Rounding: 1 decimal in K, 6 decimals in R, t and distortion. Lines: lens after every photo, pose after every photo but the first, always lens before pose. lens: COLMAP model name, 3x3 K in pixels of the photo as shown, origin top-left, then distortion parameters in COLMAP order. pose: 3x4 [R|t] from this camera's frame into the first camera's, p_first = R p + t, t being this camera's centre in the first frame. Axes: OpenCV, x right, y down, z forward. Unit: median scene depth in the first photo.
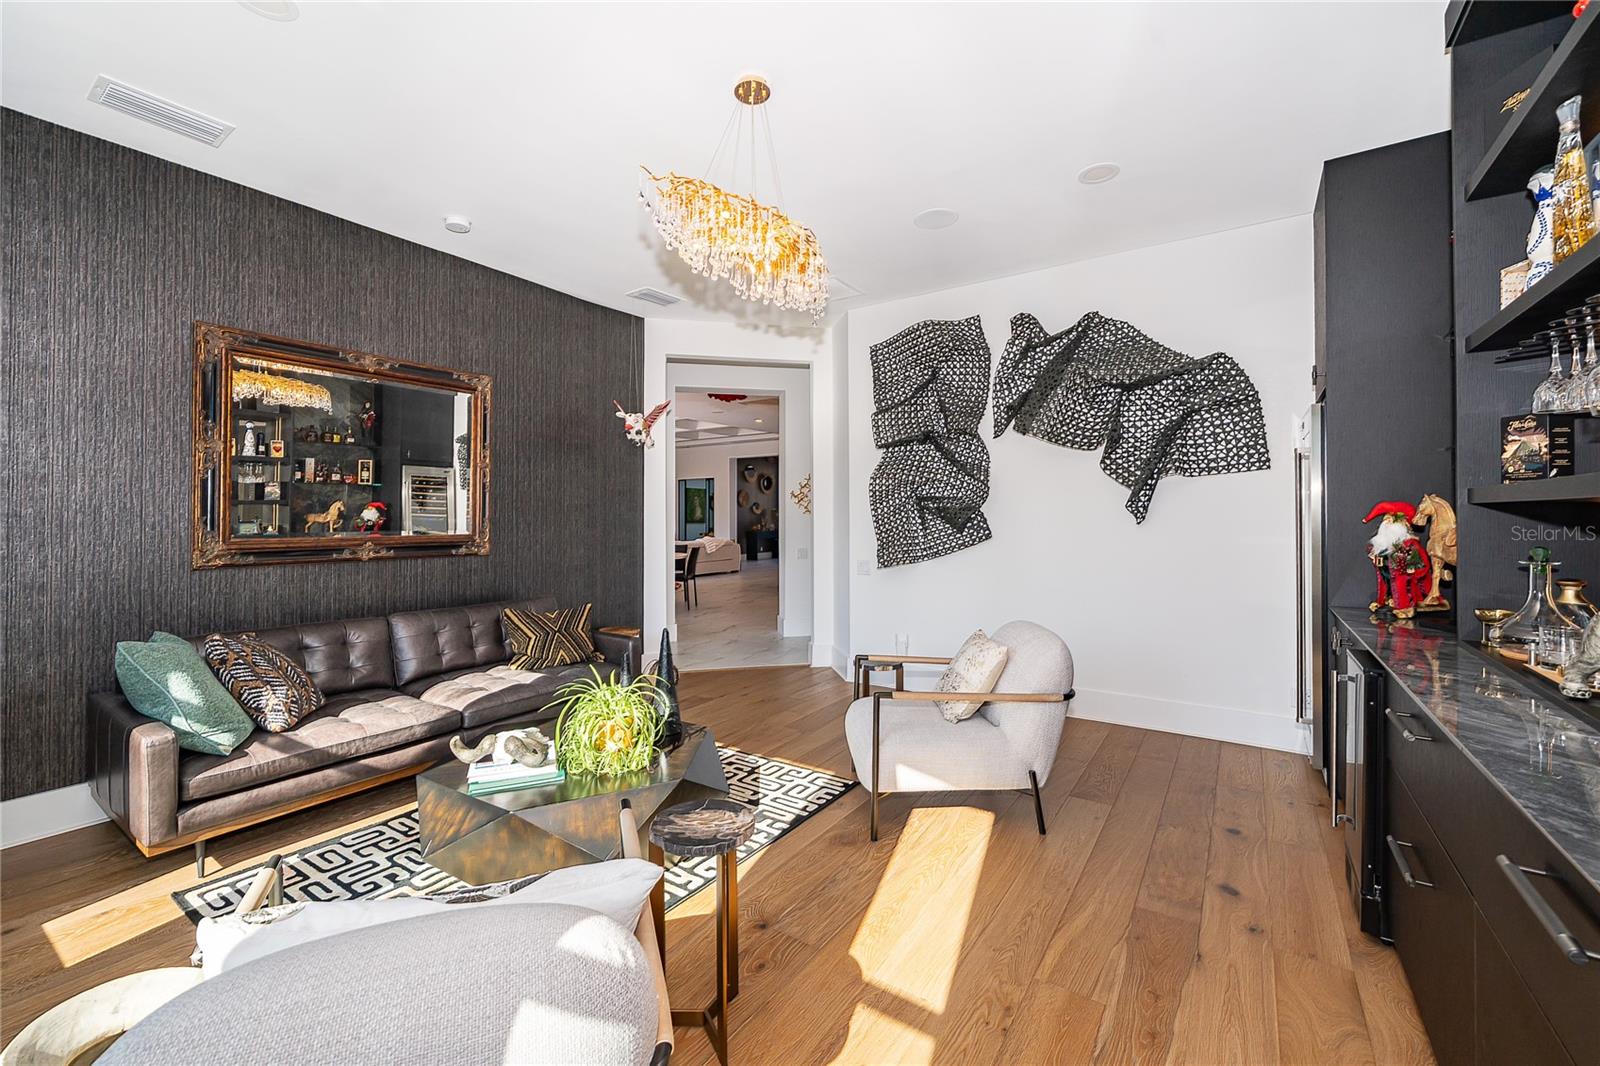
lens RADIAL K [[647.8, 0, 800.9], [0, 647.8, 525.4], [0, 0, 1]] dist [-0.000707, -0.000101]
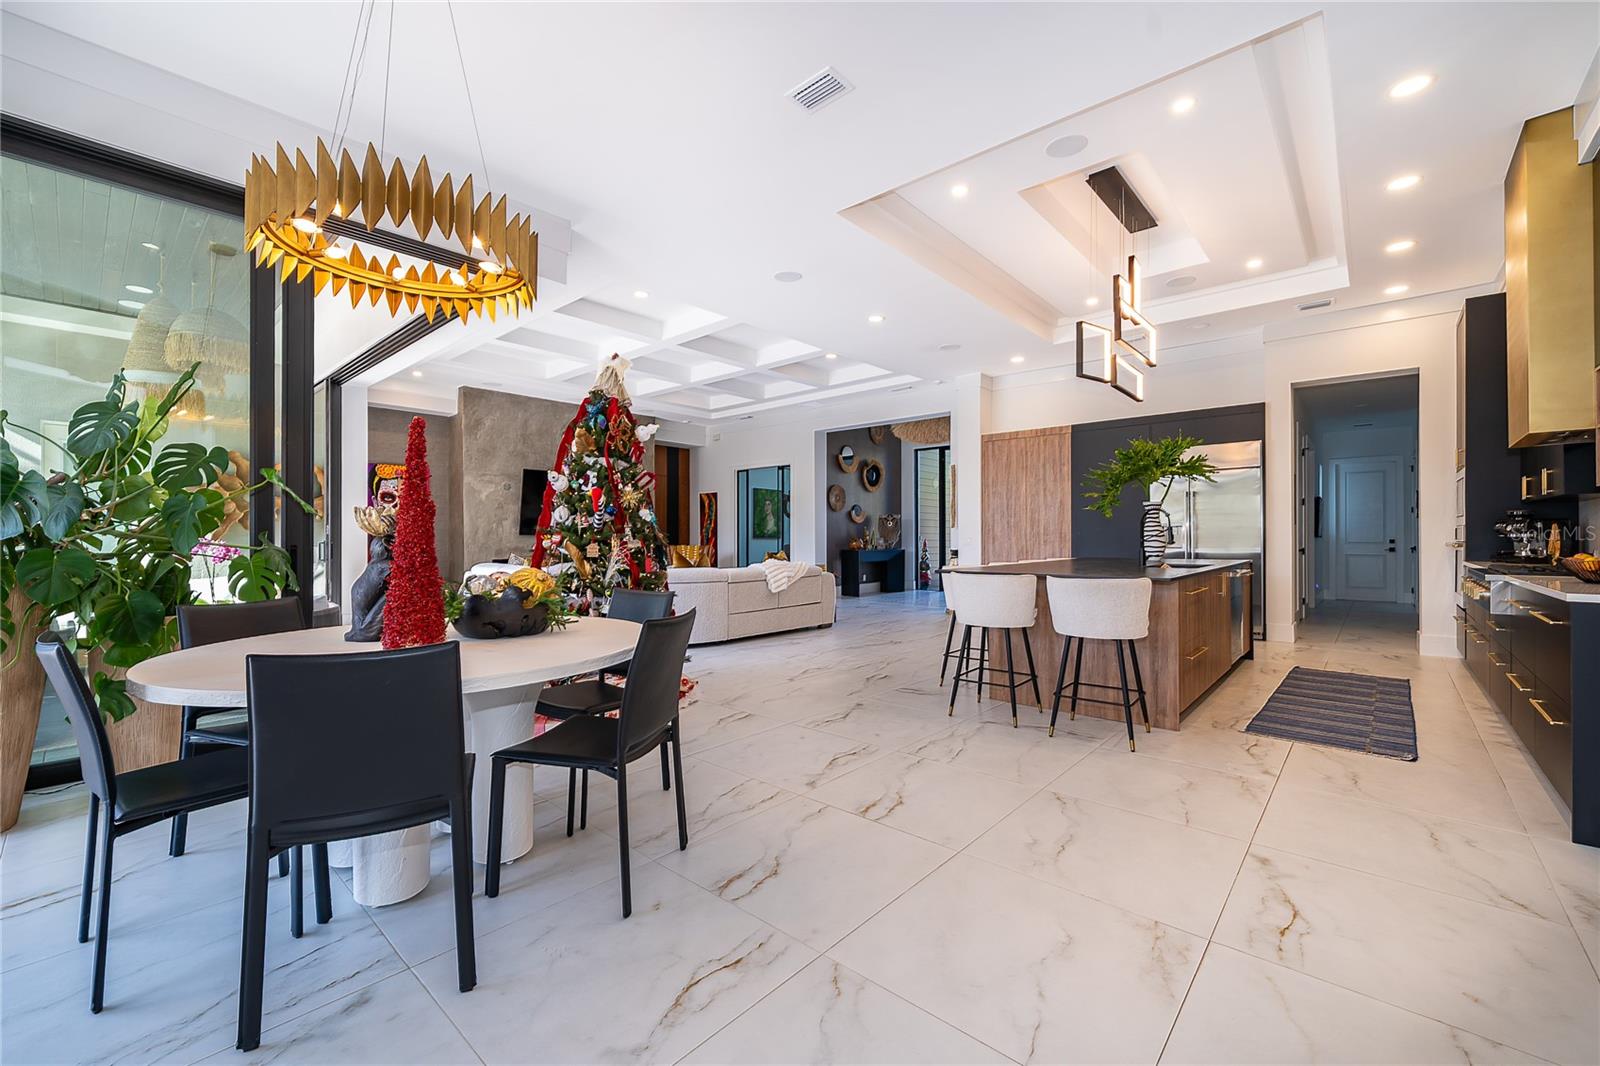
lens RADIAL K [[647.8, 0, 800.2], [0, 647.8, 541.5], [0, 0, 1]] dist [-0.000707, -0.000101]
pose [[0.990661, -0.005156, -0.136248, -0.038108], [0.004585, 0.999979, -0.004499, 0.003226], [0.136268, 0.003833, 0.990665, 0.367288]]
